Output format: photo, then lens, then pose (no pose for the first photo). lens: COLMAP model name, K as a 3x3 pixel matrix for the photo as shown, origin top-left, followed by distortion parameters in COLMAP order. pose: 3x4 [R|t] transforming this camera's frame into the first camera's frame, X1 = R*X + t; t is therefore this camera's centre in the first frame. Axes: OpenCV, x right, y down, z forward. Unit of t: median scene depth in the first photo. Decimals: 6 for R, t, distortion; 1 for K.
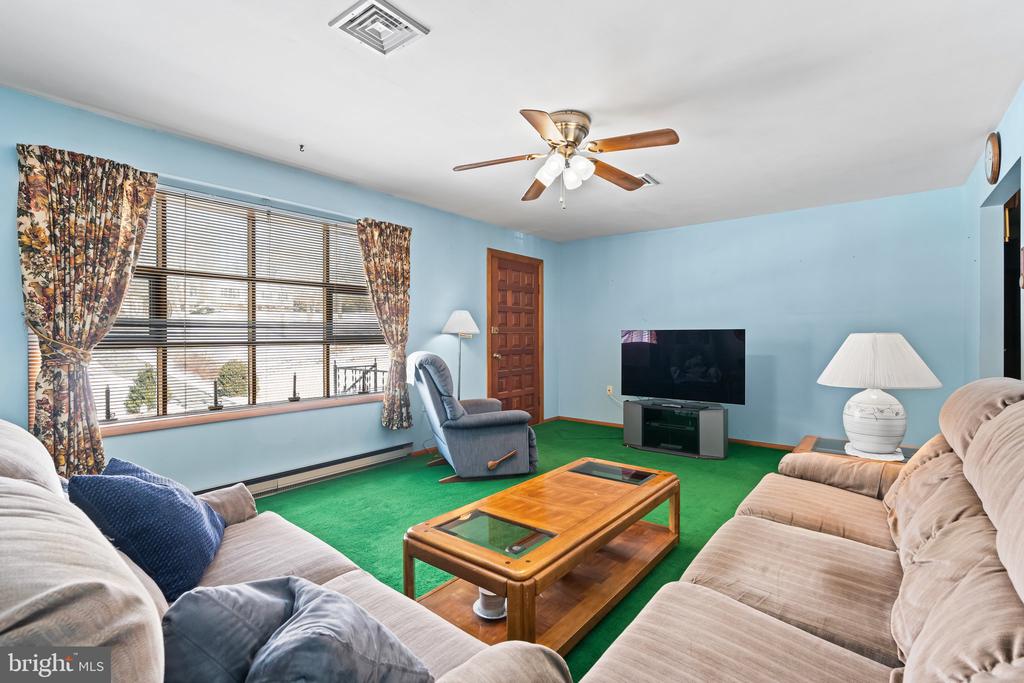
lens RADIAL K [[469.9, 0, 521.0], [0, 469.9, 332.1], [0, 0, 1]] dist [-0.002263, 0.000599]
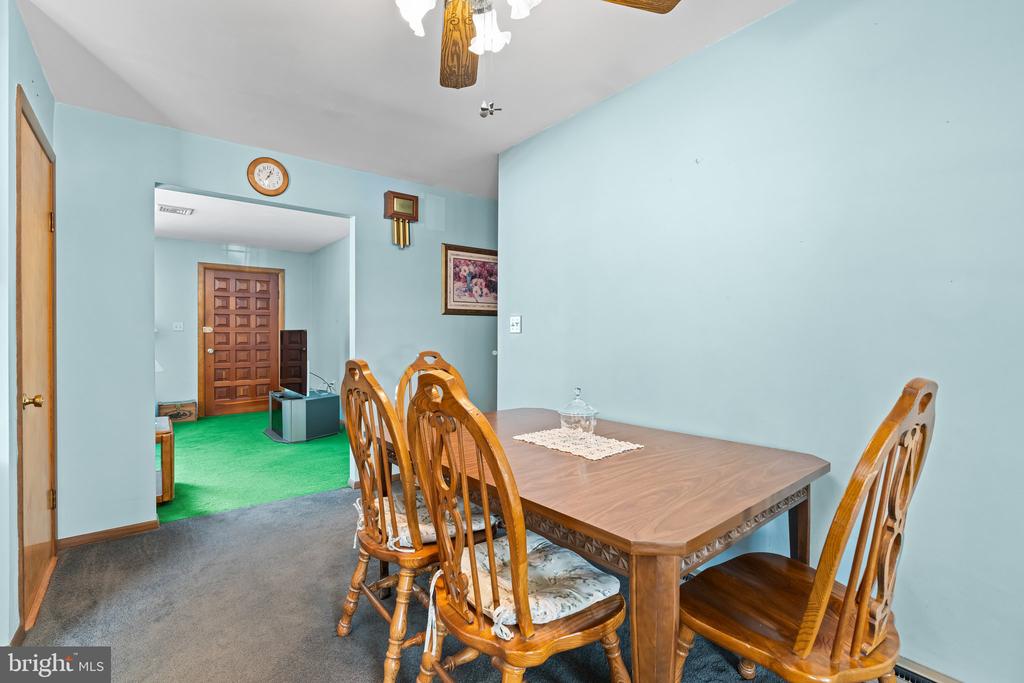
lens RADIAL K [[469.9, 0, 521.0], [0, 469.9, 332.1], [0, 0, 1]] dist [-0.002263, 0.000599]
pose [[0.979713, -0.001178, -0.200401, 1.409231], [0.002214, 0.999985, 0.004946, -0.004673], [0.200392, -0.005290, 0.979701, -0.023994]]
